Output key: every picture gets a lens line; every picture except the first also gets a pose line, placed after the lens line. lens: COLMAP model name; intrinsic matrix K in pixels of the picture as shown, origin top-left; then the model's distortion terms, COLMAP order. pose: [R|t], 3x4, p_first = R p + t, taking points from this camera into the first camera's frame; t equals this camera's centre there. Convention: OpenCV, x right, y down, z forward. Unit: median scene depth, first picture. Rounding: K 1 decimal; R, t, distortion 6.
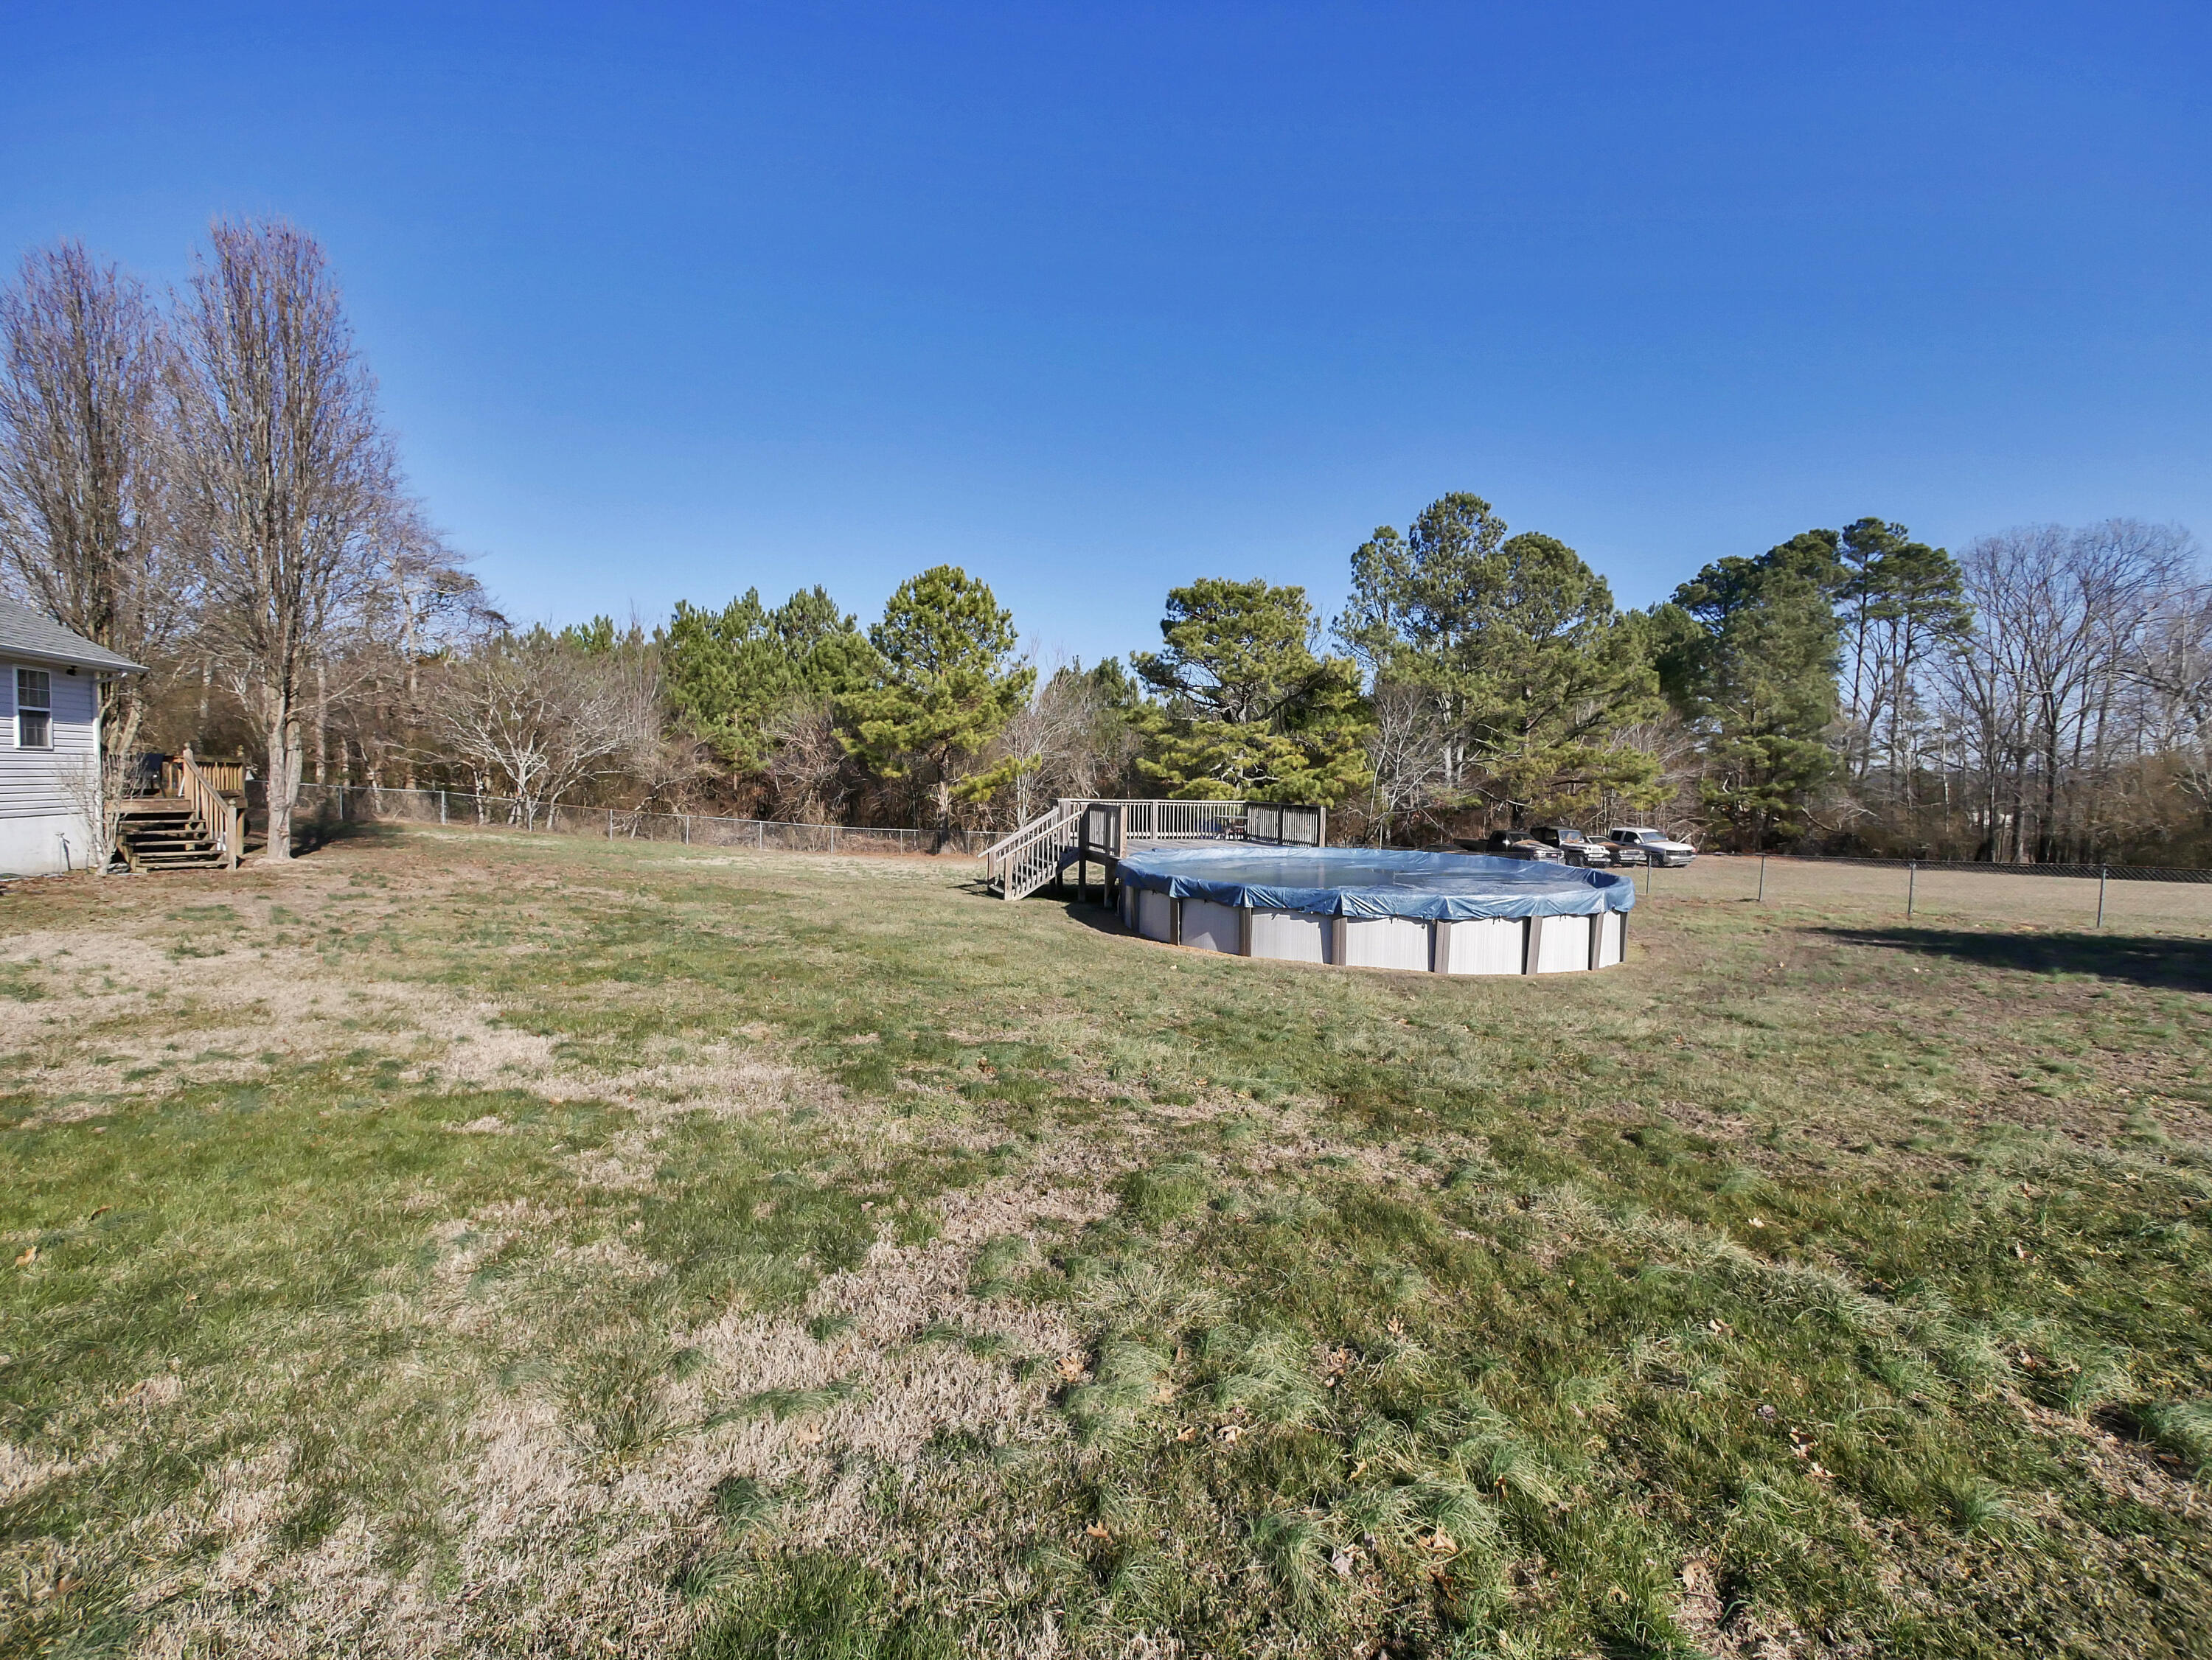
lens RADIAL K [[890.6, 0, 1105.7], [0, 890.6, 833.2], [0, 0, 1]] dist [0.001890, 0.000083]
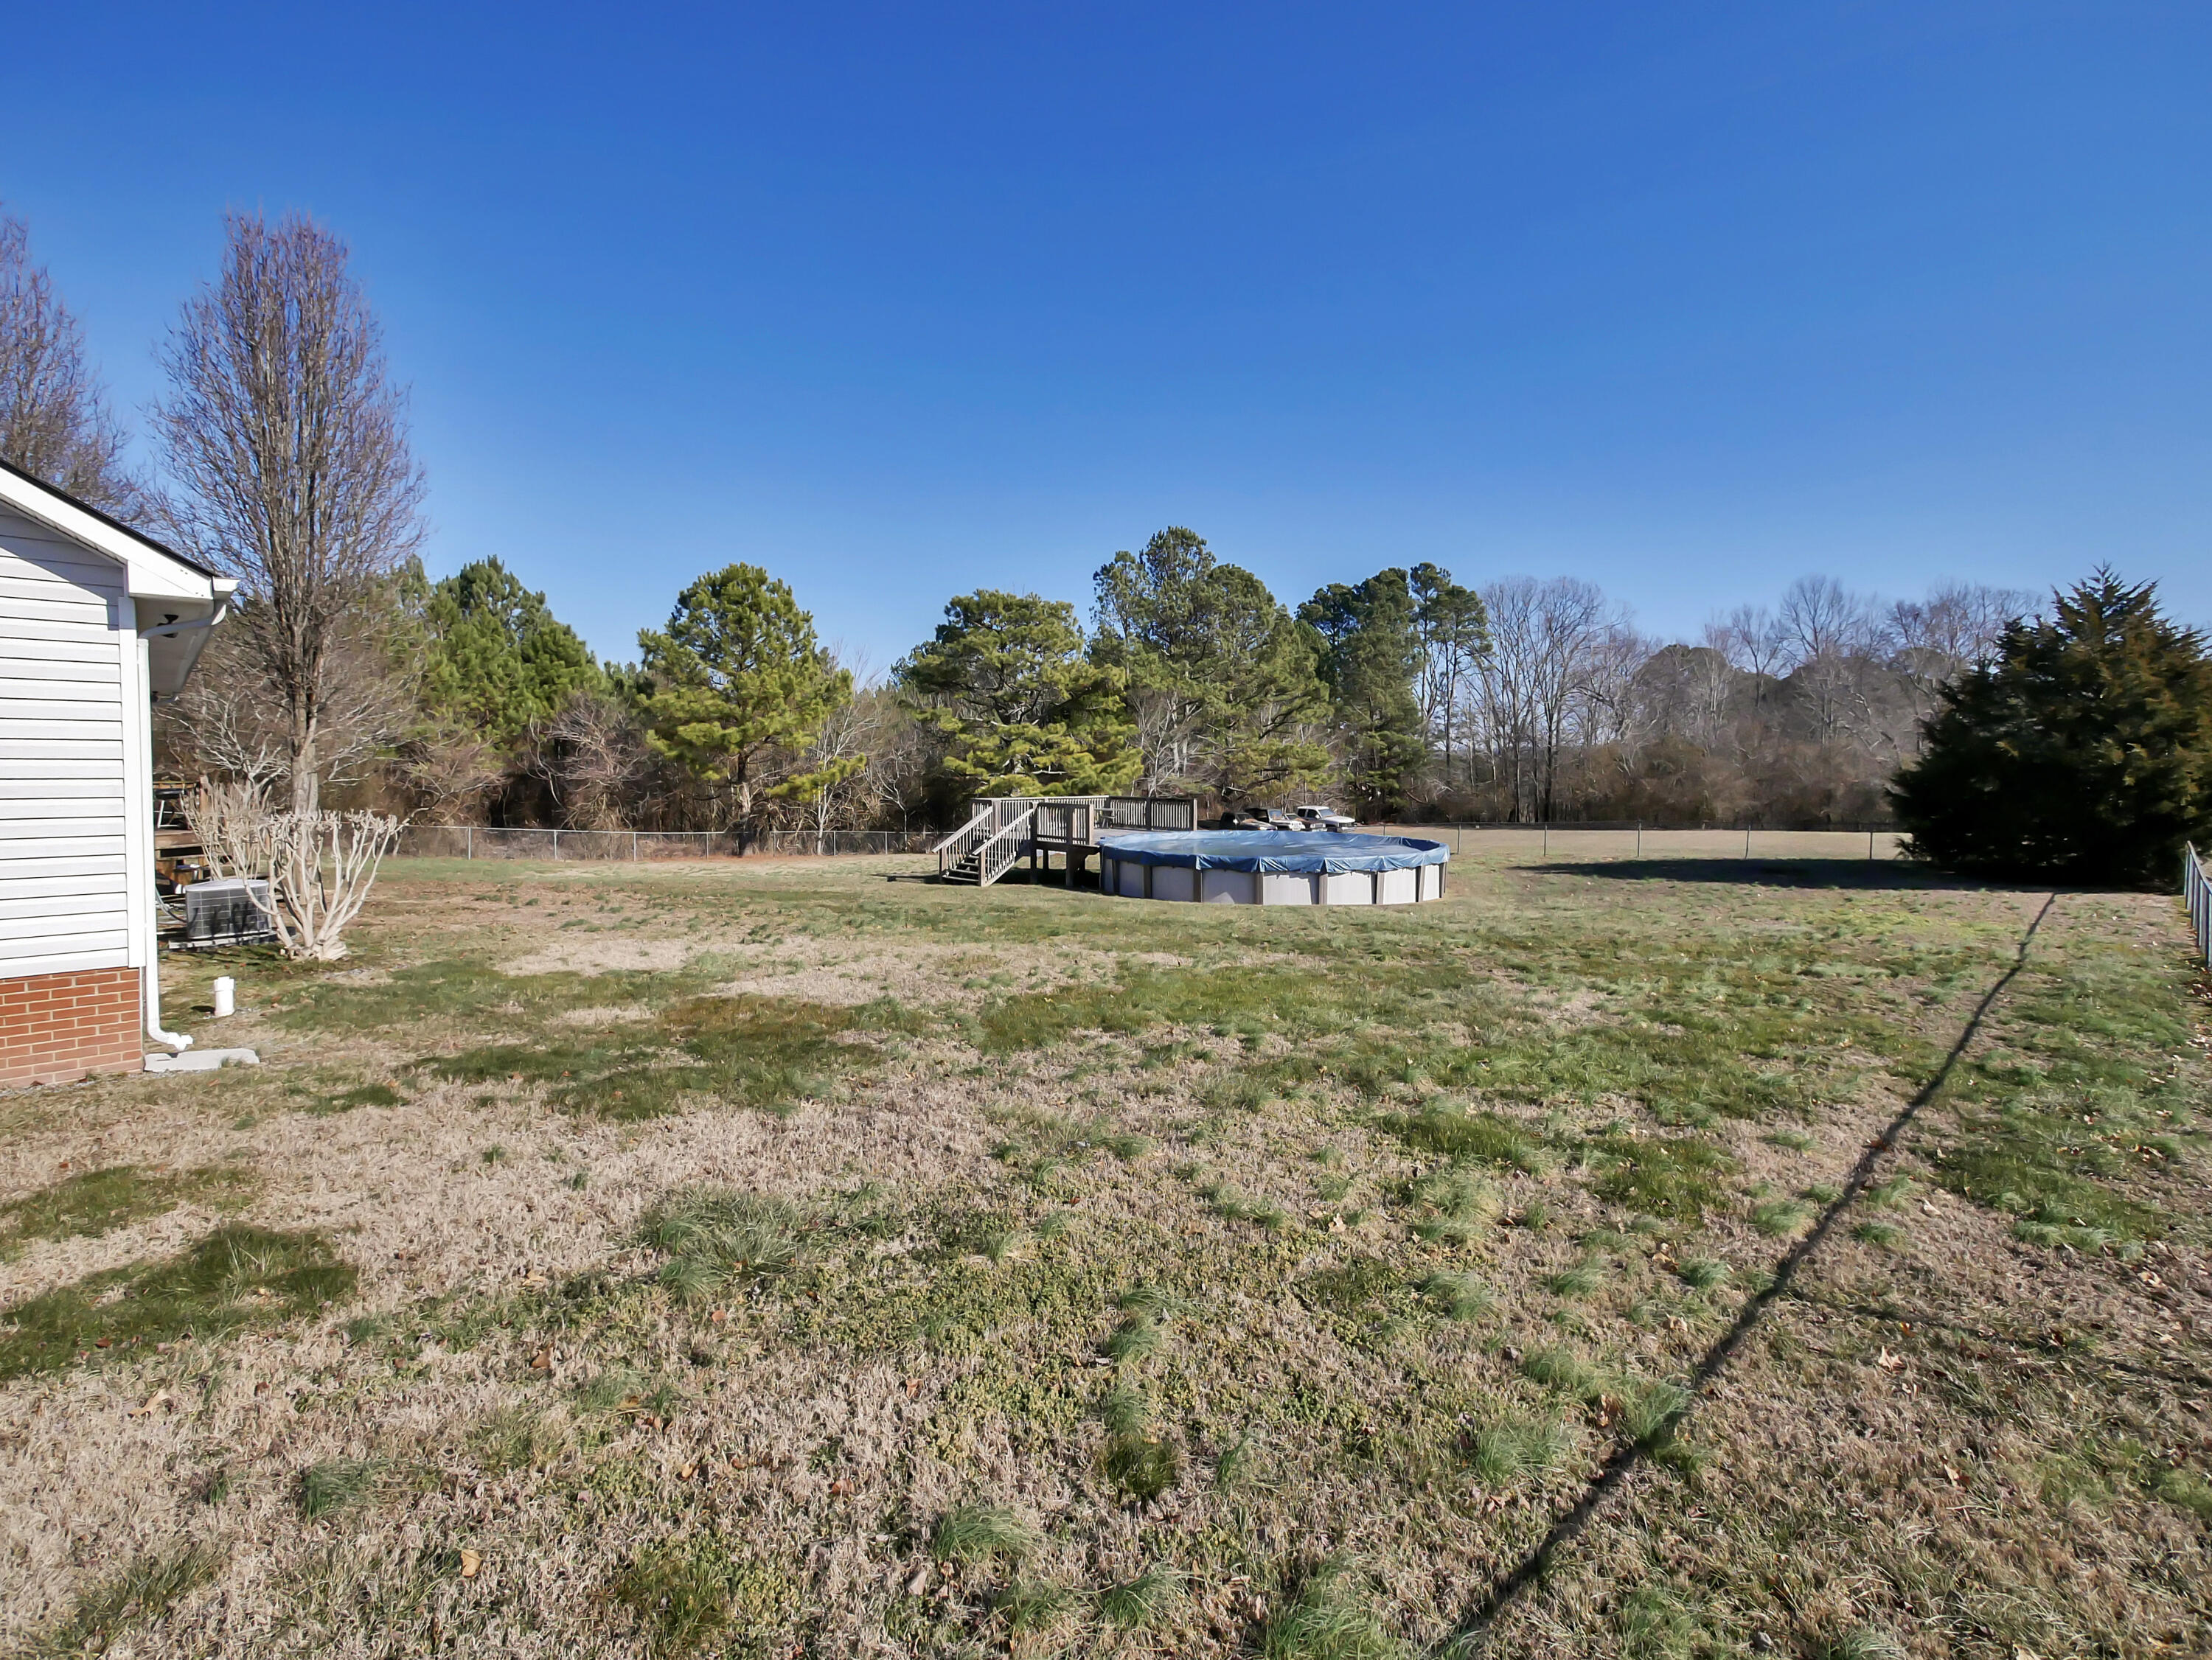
lens RADIAL K [[926.0, 0, 1115.8], [0, 926.0, 816.3], [0, 0, 1]] dist [-0.002964, -0.000086]
pose [[0.915311, -0.036723, 0.401071, -0.205216], [0.038806, 0.999242, 0.002931, -0.006825], [-0.400875, 0.012882, 0.916042, -0.093955]]
